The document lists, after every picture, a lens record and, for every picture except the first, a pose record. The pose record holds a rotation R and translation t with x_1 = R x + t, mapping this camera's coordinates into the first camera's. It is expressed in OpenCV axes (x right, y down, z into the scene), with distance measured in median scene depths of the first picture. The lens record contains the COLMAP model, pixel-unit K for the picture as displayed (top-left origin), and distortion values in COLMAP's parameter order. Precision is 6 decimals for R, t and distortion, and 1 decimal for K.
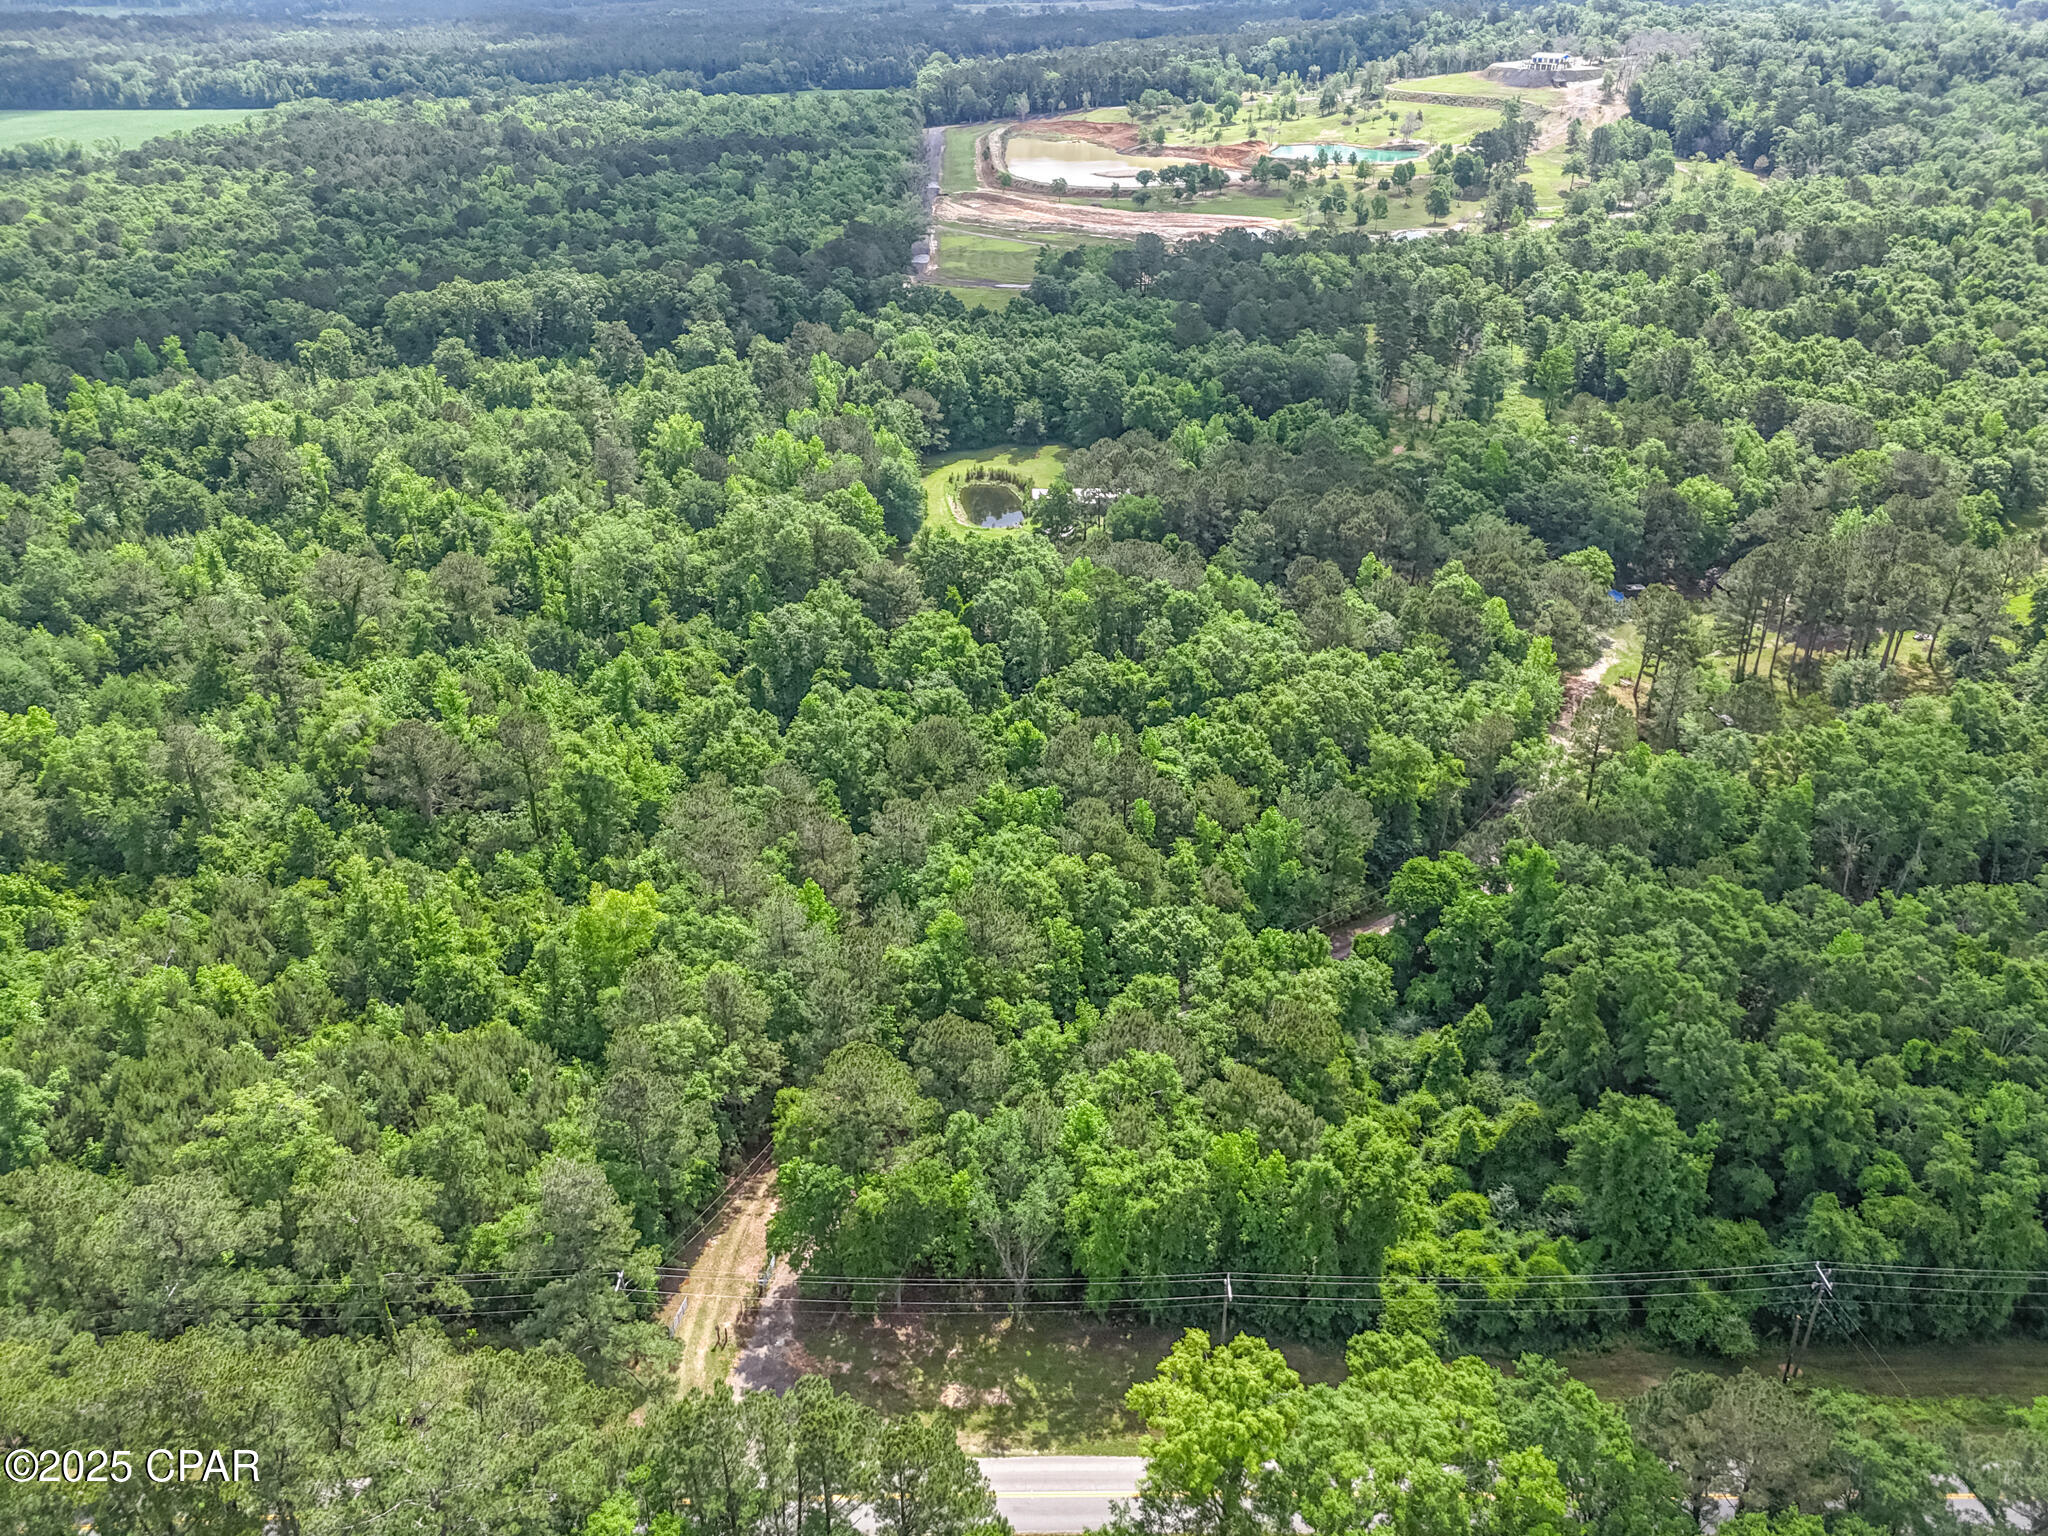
lens RADIAL K [[1503.3, 0, 1024.0], [0, 1503.3, 768.0], [0, 0, 1]] dist [0.065555, -0.055072]
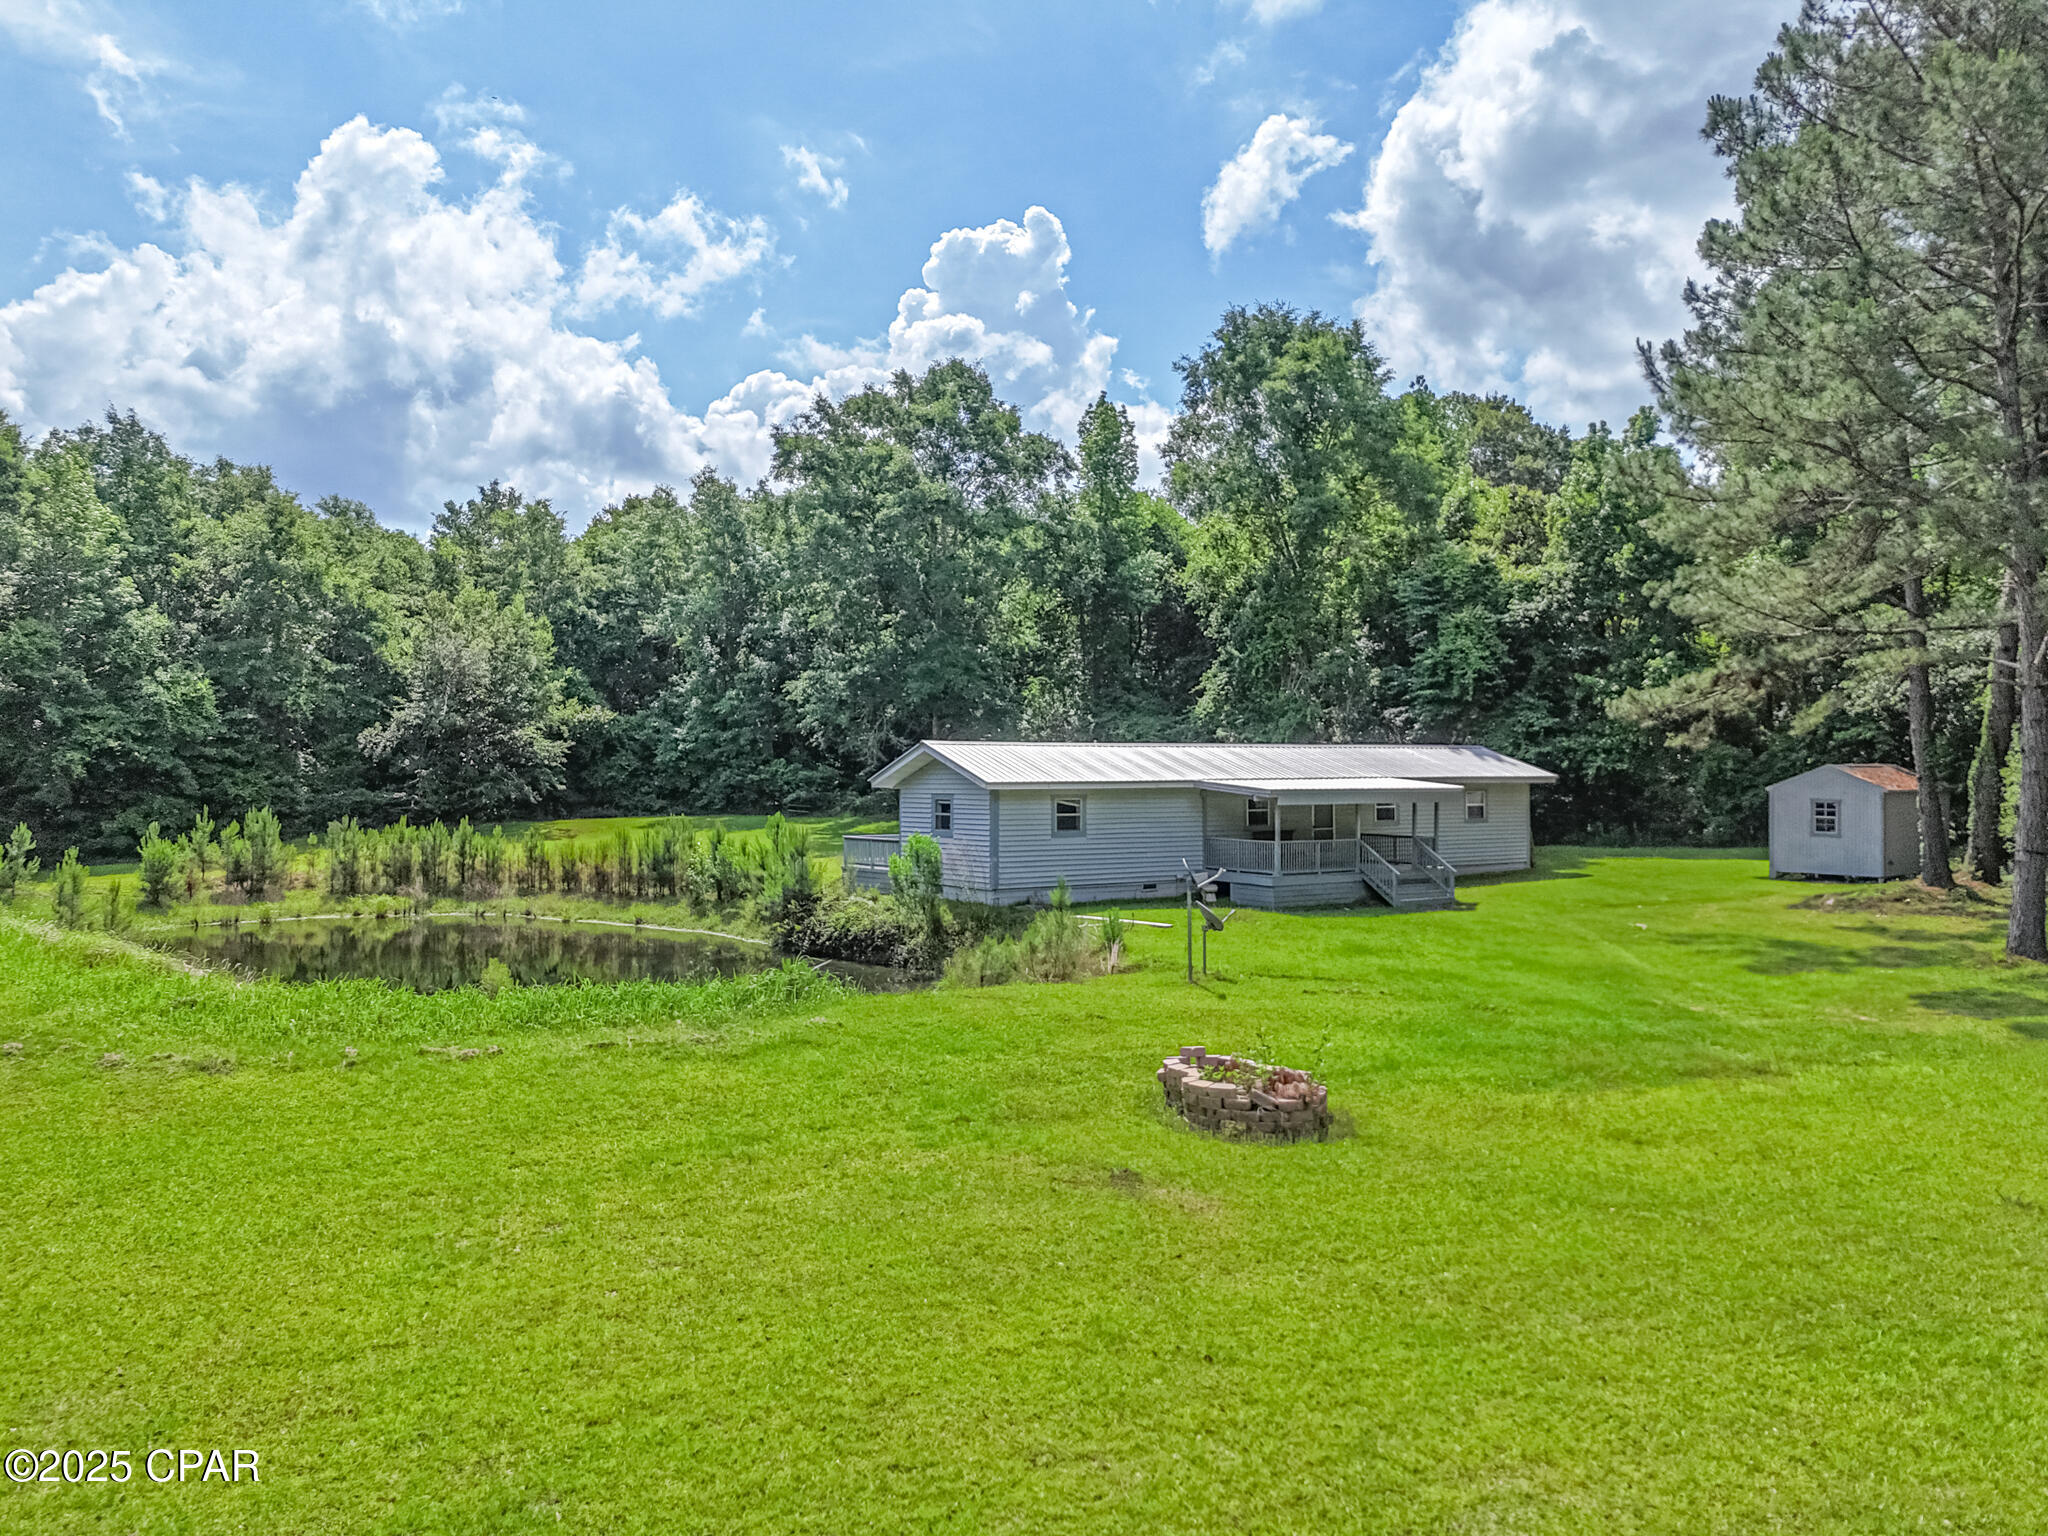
lens RADIAL K [[1497.9, 0, 1016.4], [0, 1497.9, 766.4], [0, 0, 1]] dist [0.096106, -0.103447]
pose [[0.846416, 0.008376, 0.532456, -0.041340], [0.255531, 0.870853, -0.419903, -0.115217], [-0.467208, 0.491472, 0.734964, 0.790539]]
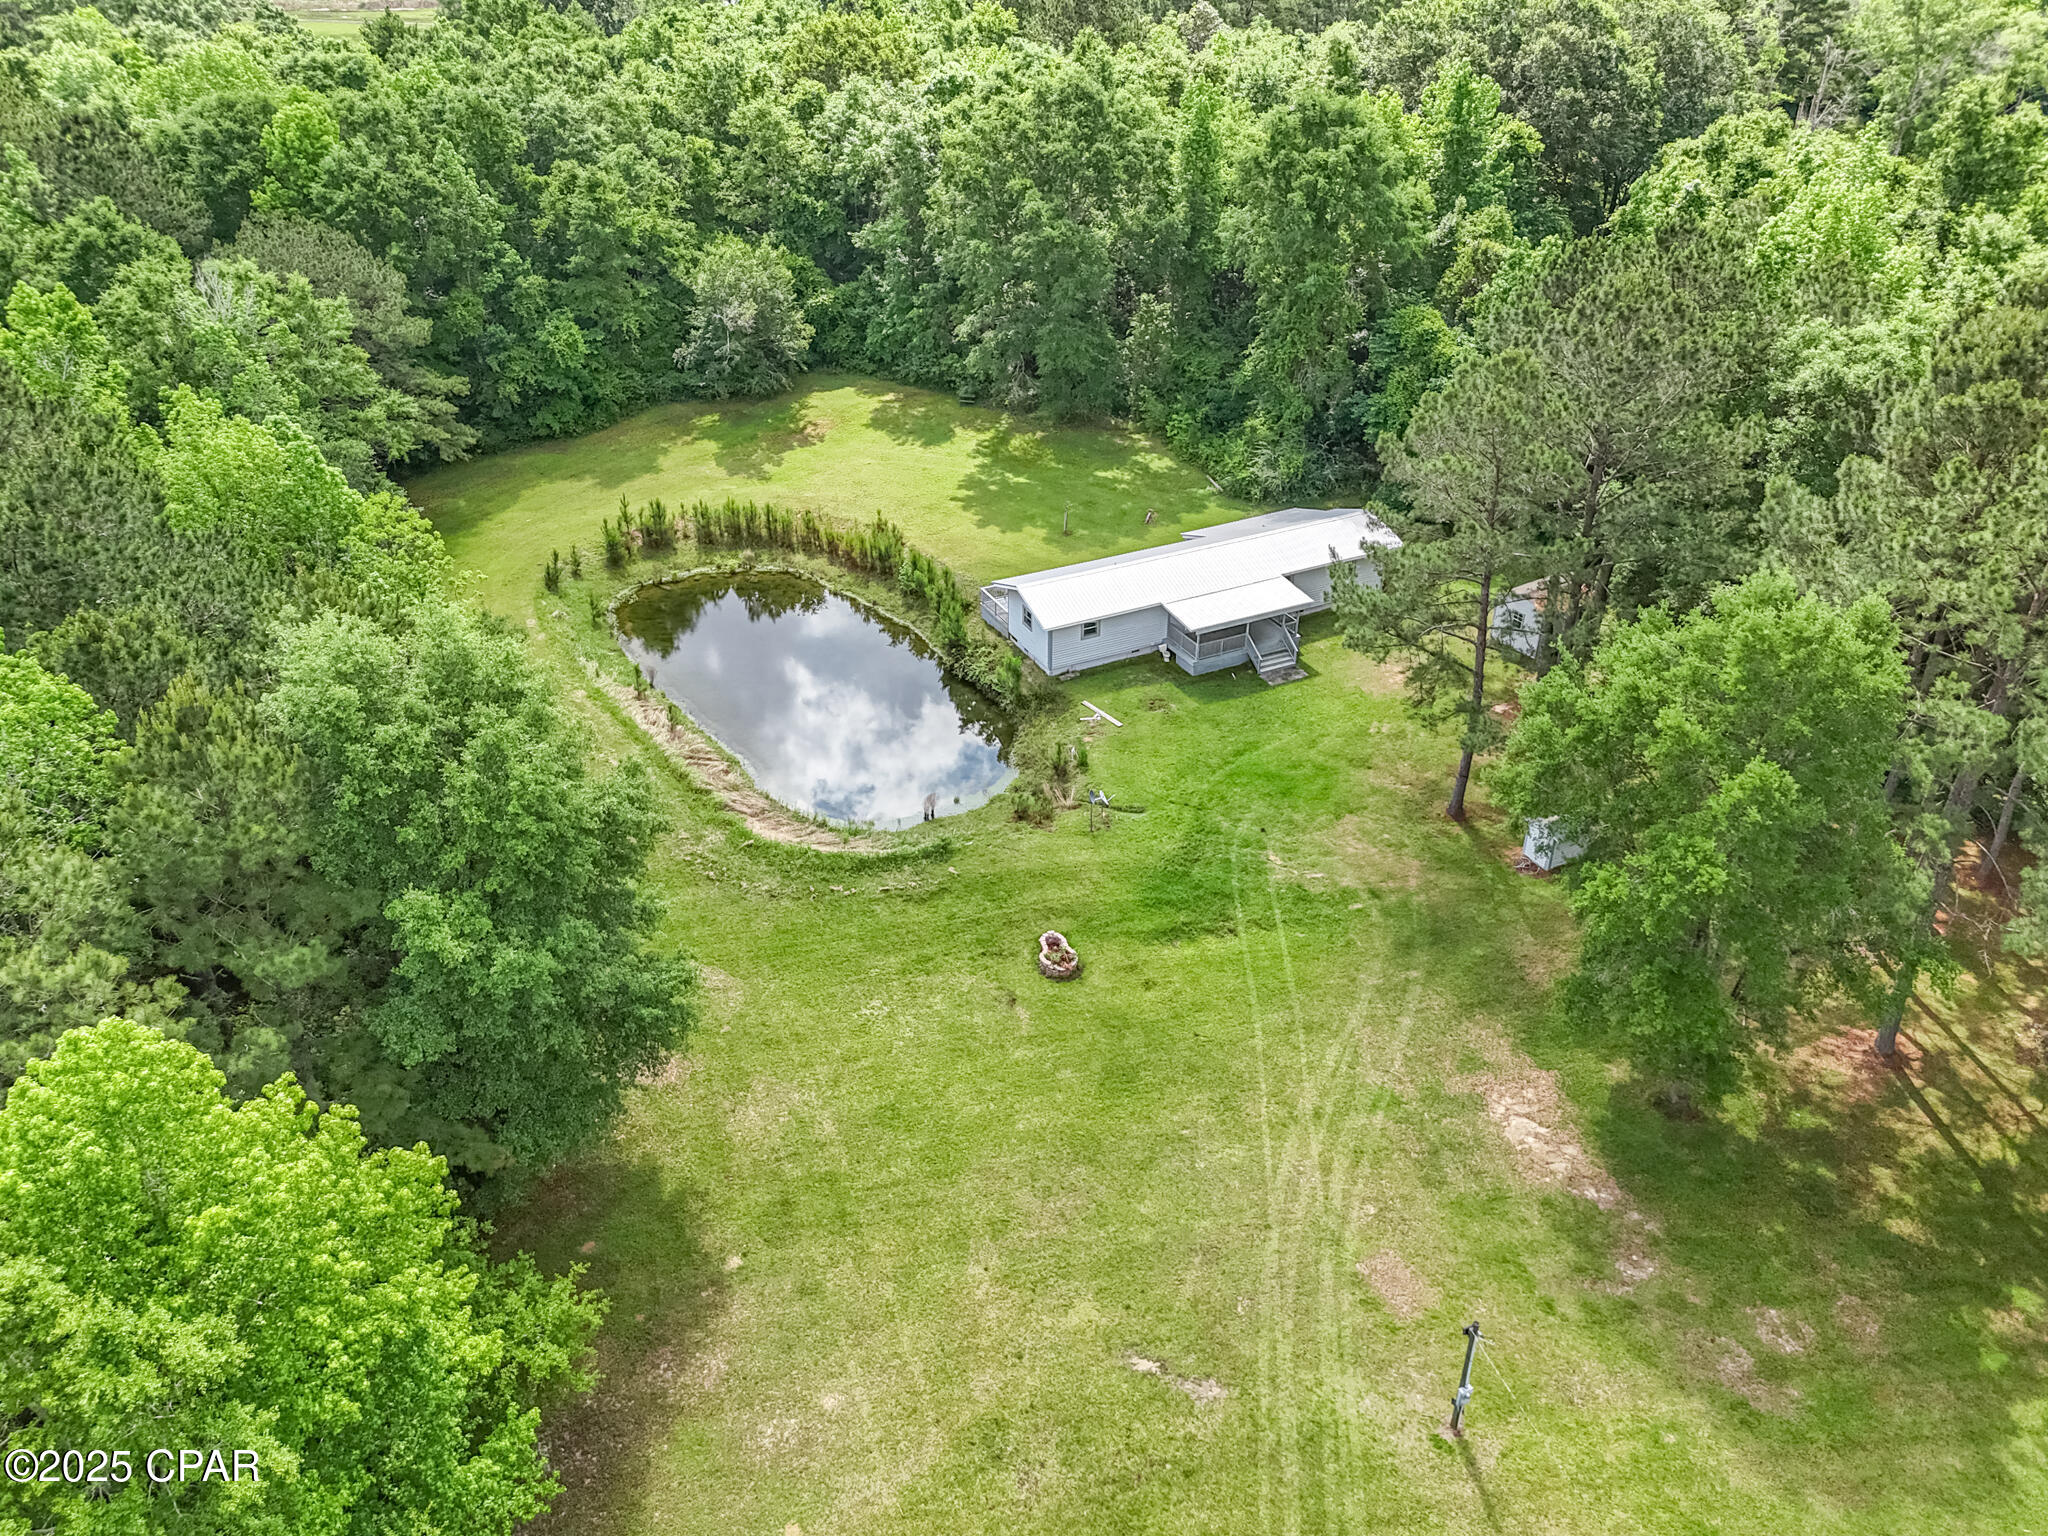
lens RADIAL K [[1503.3, 0, 1024.0], [0, 1503.3, 768.0], [0, 0, 1]] dist [0.065555, -0.055072]
pose [[0.908040, -0.215699, 0.359078, -0.067097], [0.200871, 0.976460, 0.078596, -0.152016], [-0.367578, 0.000760, 0.929992, 0.686413]]
